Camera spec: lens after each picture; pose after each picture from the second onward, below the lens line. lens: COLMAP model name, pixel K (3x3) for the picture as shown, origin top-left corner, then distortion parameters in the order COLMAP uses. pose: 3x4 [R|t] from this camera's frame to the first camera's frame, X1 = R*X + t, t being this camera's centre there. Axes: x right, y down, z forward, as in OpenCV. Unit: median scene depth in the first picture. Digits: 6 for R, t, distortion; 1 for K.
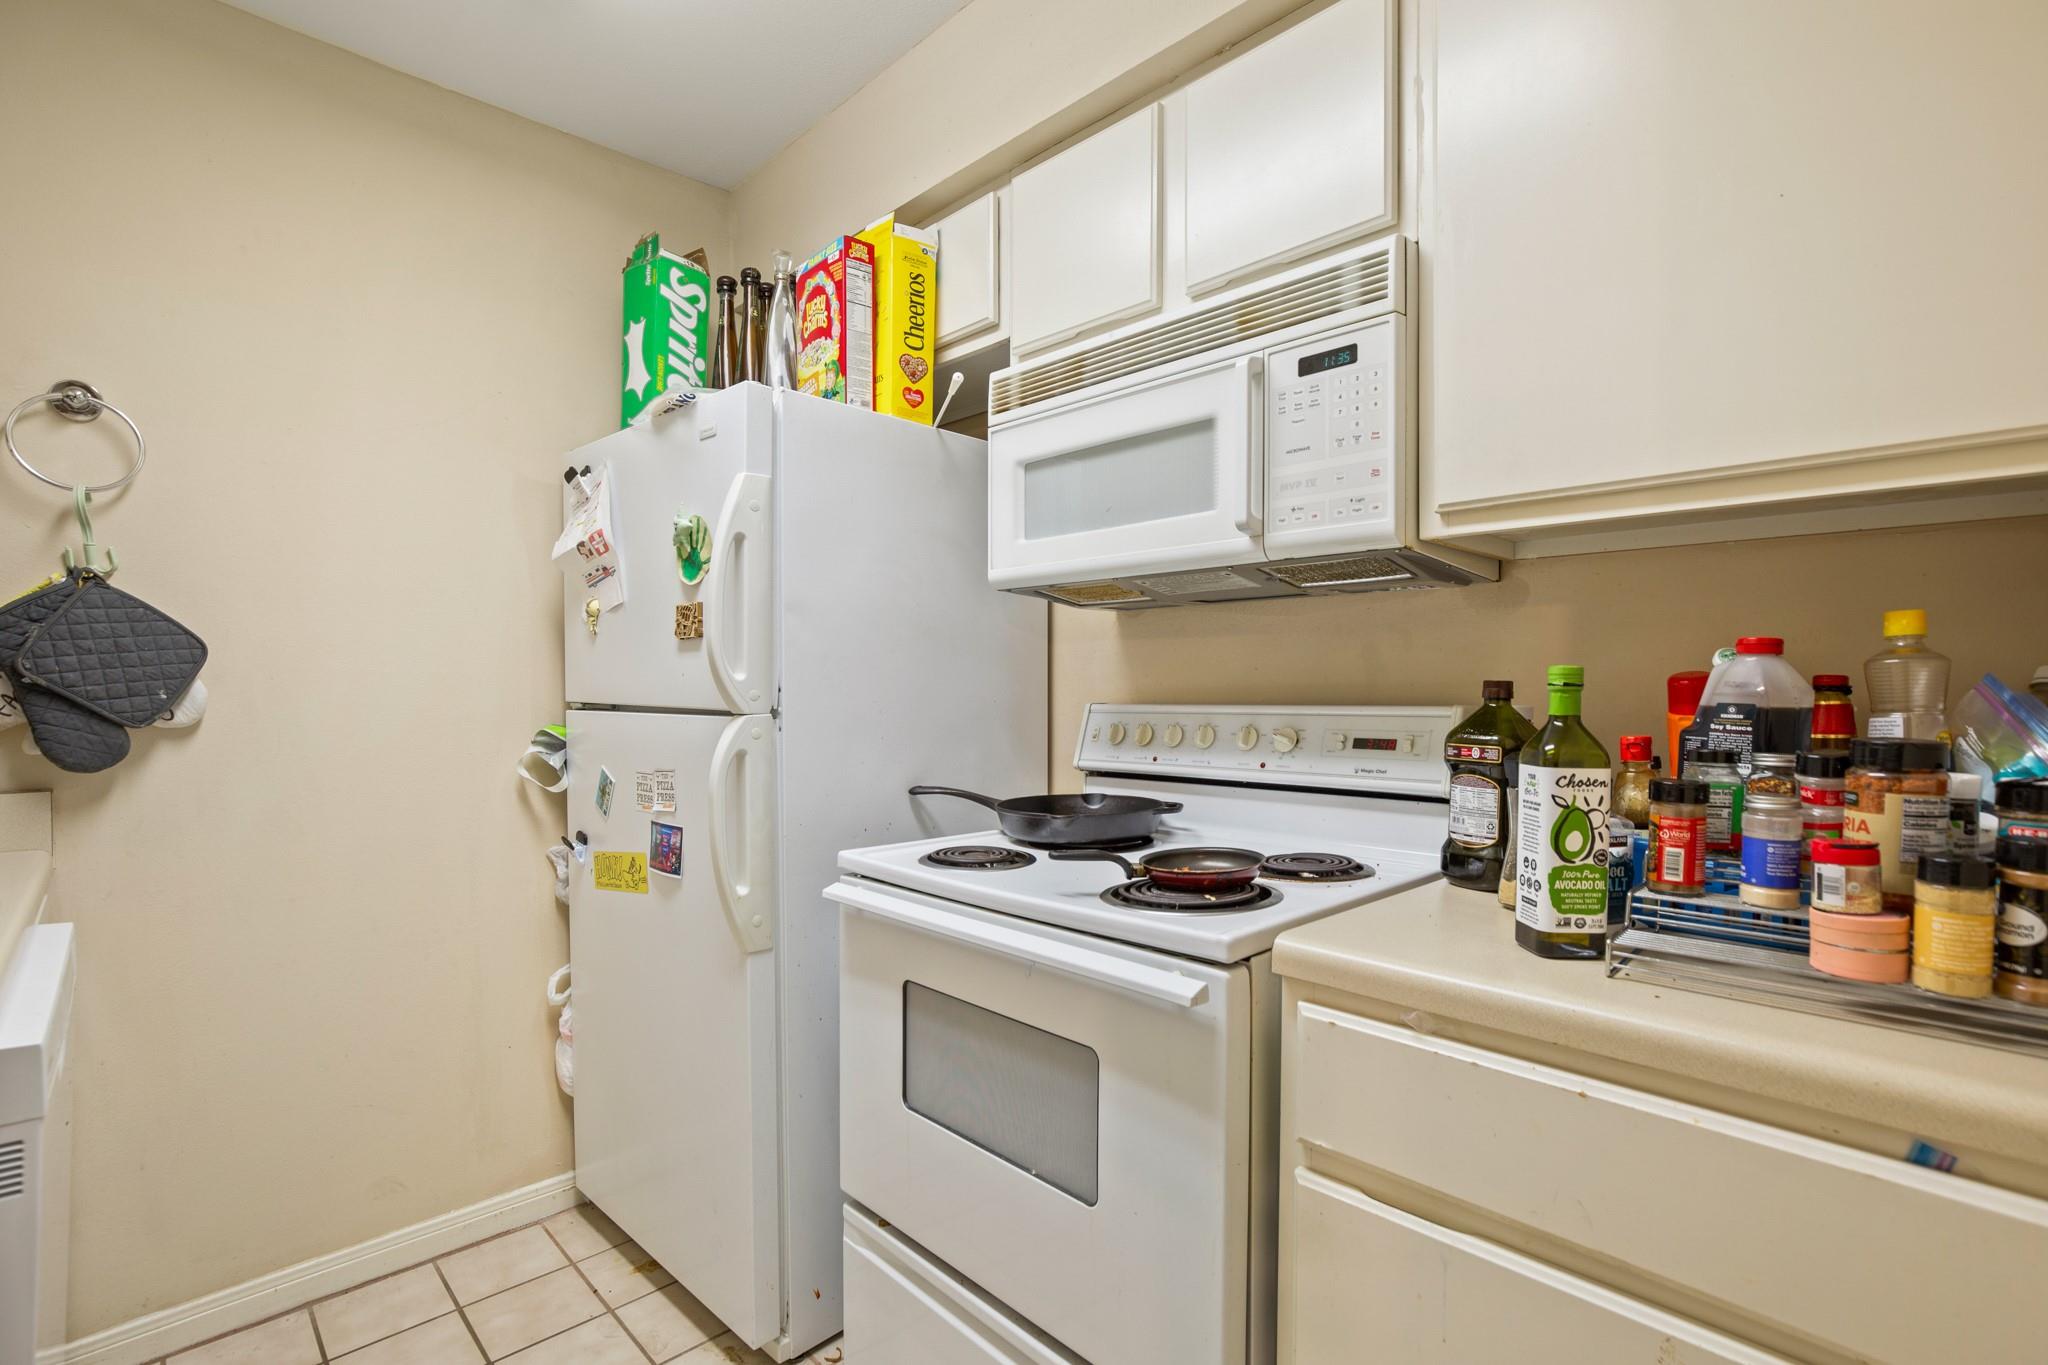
lens RADIAL K [[936.2, 0, 1023.3], [0, 936.2, 697.8], [0, 0, 1]] dist [-0.020736, 0.007524]
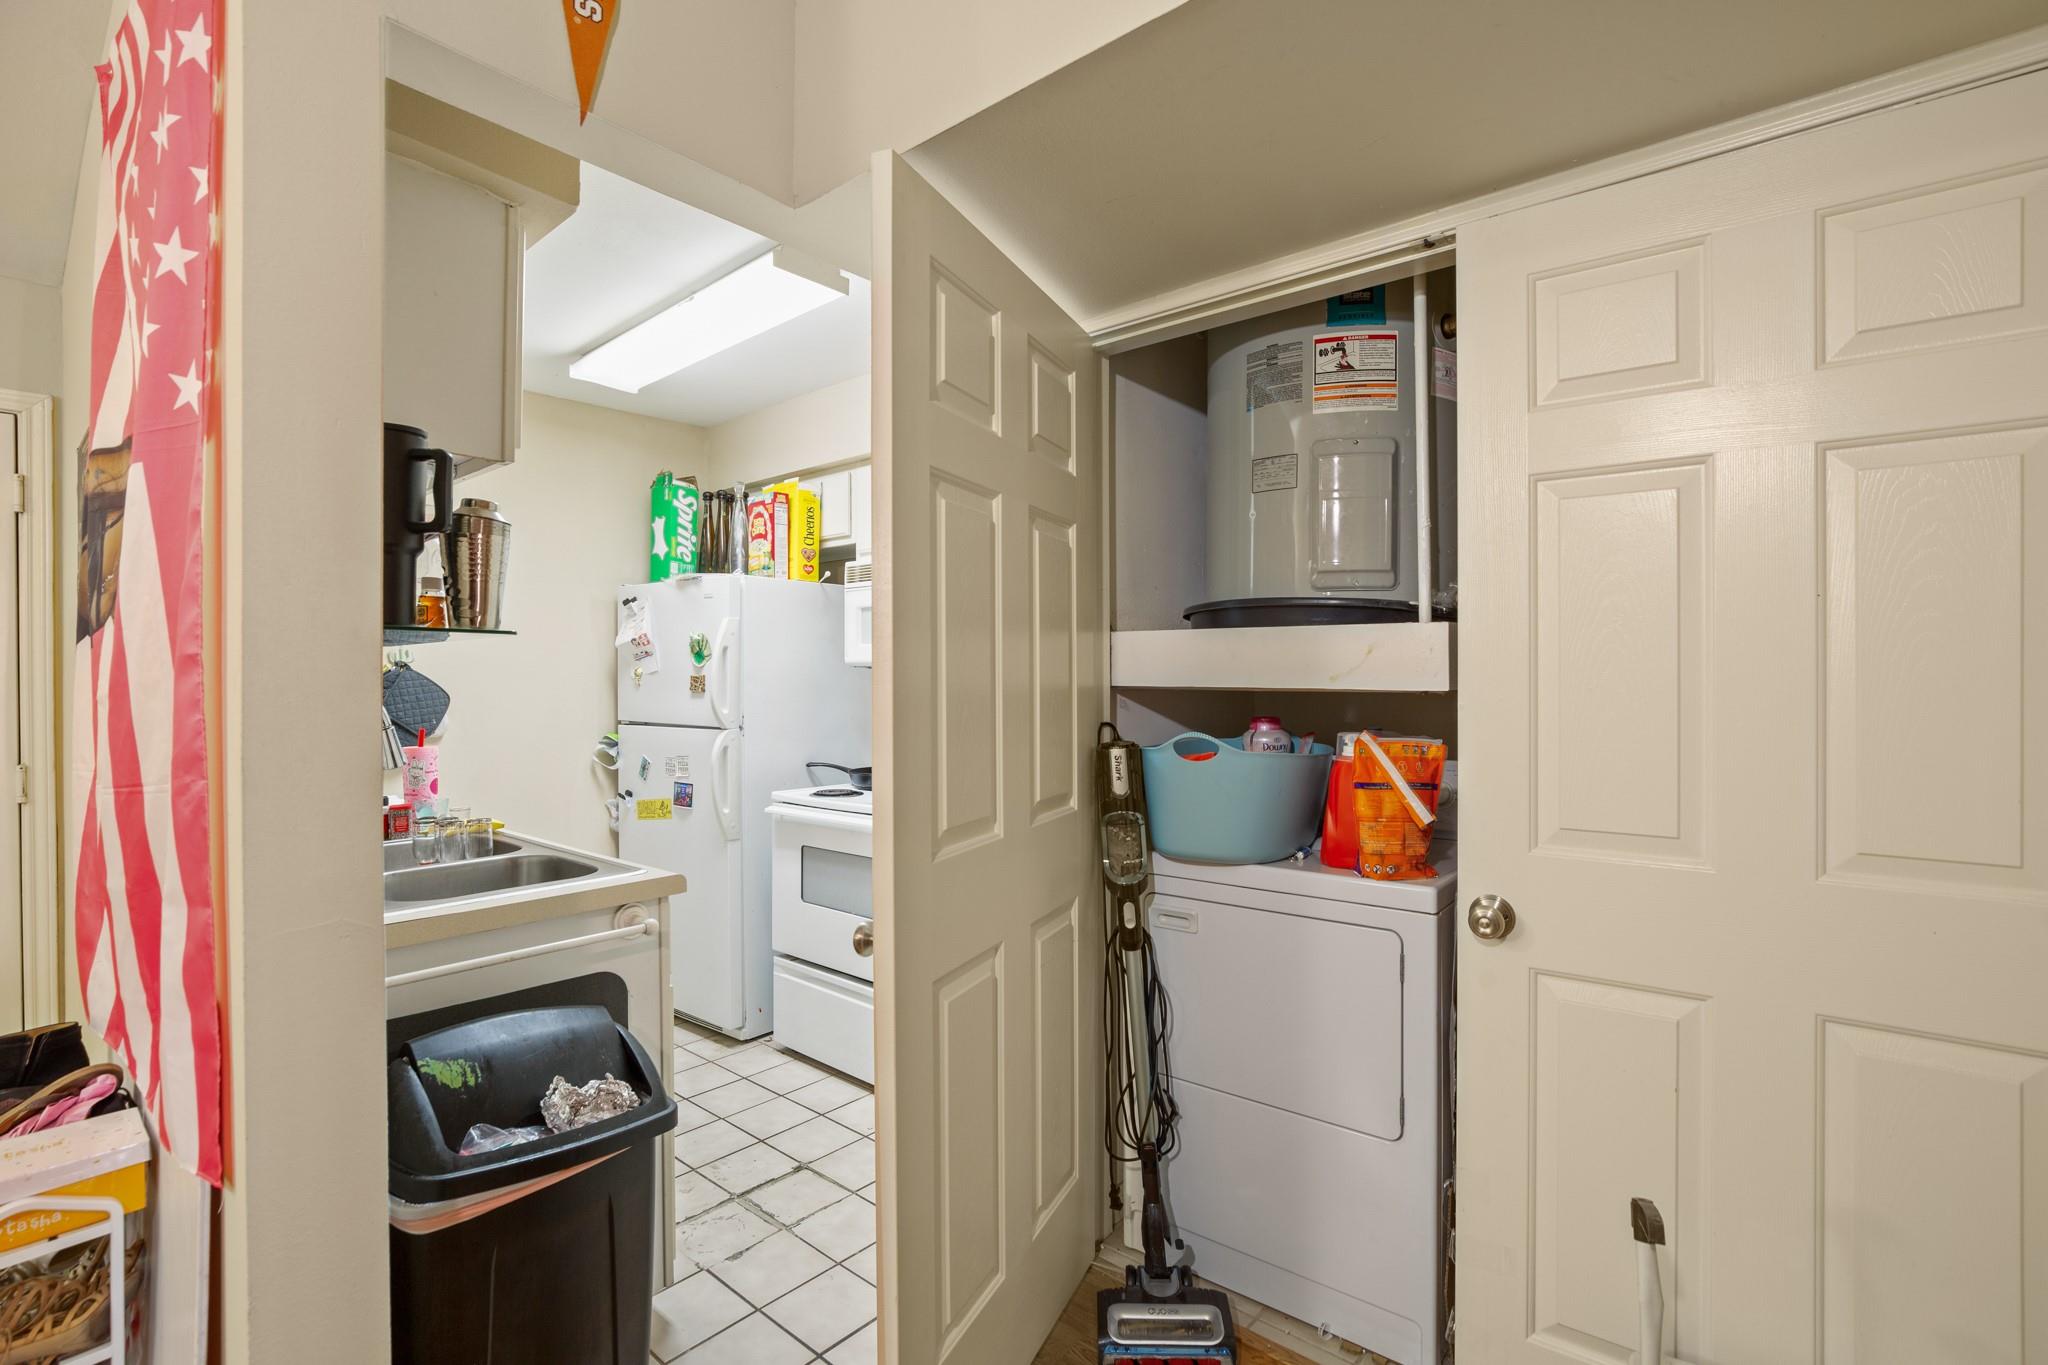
lens RADIAL K [[936.2, 0, 1043.1], [0, 936.2, 670.2], [0, 0, 1]] dist [-0.020736, 0.007524]
pose [[0.994418, -0.002973, 0.105472, 0.175052], [0.005090, 0.999791, -0.019810, -0.062591], [-0.105391, 0.020236, 0.994225, -1.072078]]
